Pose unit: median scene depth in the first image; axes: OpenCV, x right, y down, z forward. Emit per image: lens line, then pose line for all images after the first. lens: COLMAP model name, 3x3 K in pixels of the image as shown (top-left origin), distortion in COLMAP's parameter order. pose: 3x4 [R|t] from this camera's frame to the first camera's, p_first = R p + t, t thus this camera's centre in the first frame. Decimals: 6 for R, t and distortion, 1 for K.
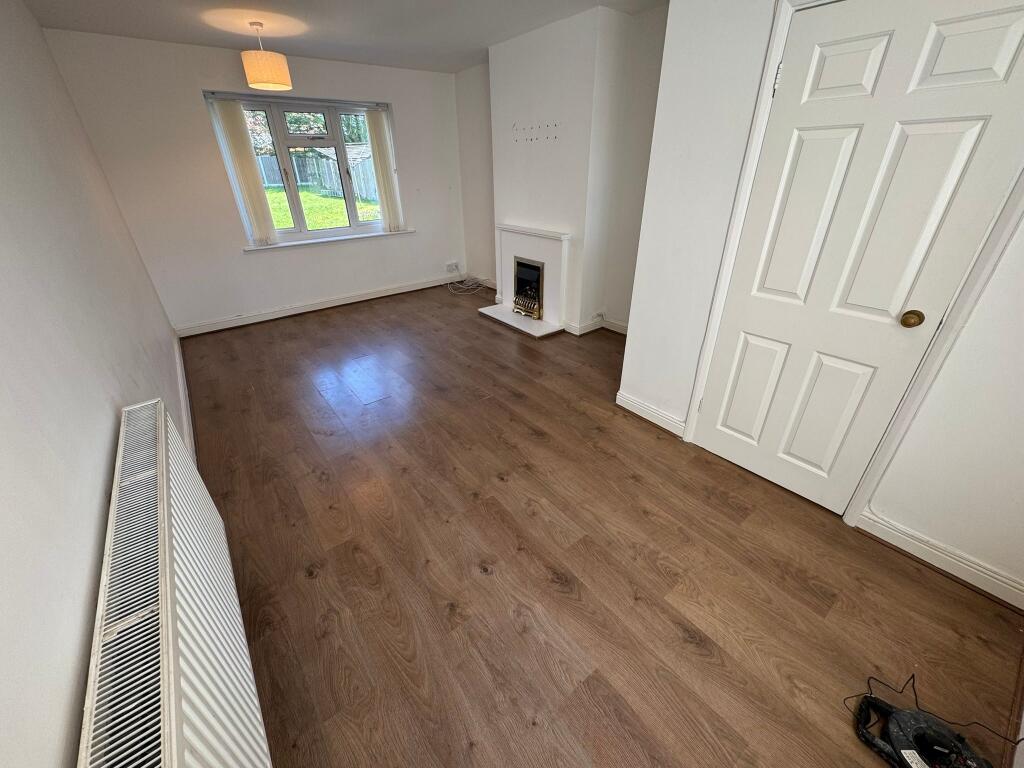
lens RADIAL K [[408.4, 0, 504.7], [0, 408.4, 379.6], [0, 0, 1]] dist [-0.000022, -0.000585]
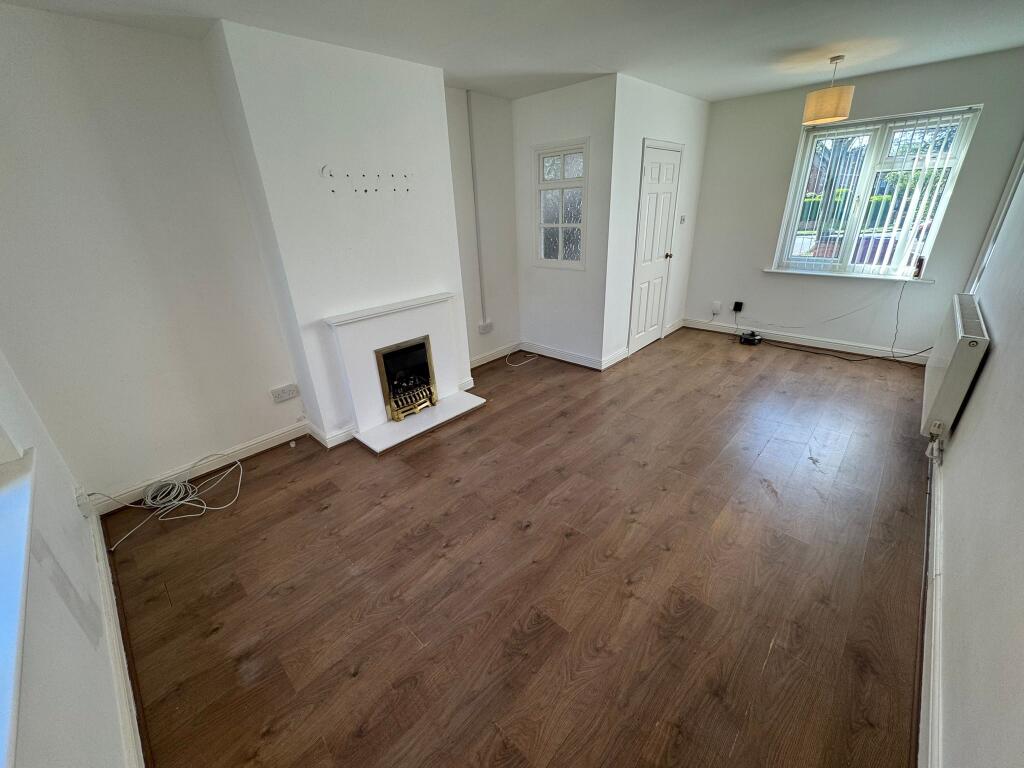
lens RADIAL K [[408.4, 0, 507.5], [0, 408.4, 384.9], [0, 0, 1]] dist [-0.000022, -0.000585]
pose [[-0.158314, -0.390418, 0.906924, -0.769899], [0.488746, 0.767105, 0.415544, -0.508174], [-0.857942, 0.509041, 0.069372, 0.919430]]
